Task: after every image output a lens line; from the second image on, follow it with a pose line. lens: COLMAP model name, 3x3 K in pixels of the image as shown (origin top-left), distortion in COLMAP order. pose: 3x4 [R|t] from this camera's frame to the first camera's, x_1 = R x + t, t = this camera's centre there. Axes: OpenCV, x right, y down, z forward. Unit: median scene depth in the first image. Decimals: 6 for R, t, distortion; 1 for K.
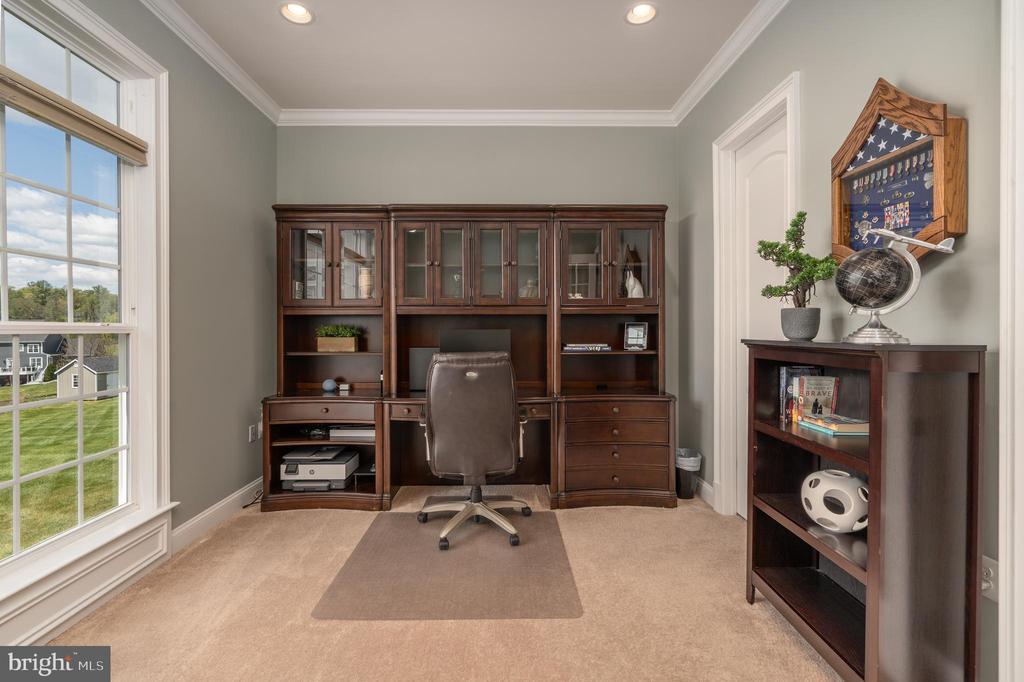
lens RADIAL K [[468.1, 0, 508.8], [0, 468.1, 337.6], [0, 0, 1]] dist [-0.000286, 0.000010]
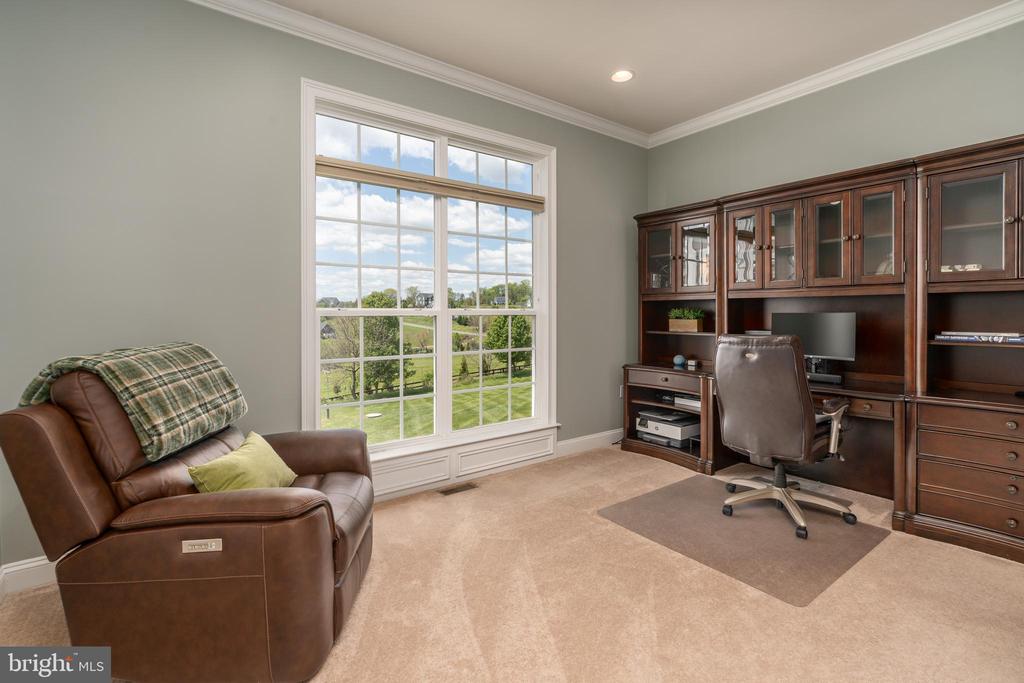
lens RADIAL K [[476.4, 0, 512.0], [0, 476.4, 327.6], [0, 0, 1]] dist [-0.000555, 0.000203]
pose [[0.585437, 0.026273, -0.810292, 0.375363], [-0.014050, 0.999653, 0.022262, -0.000465], [0.810596, -0.001648, 0.585603, -0.043485]]
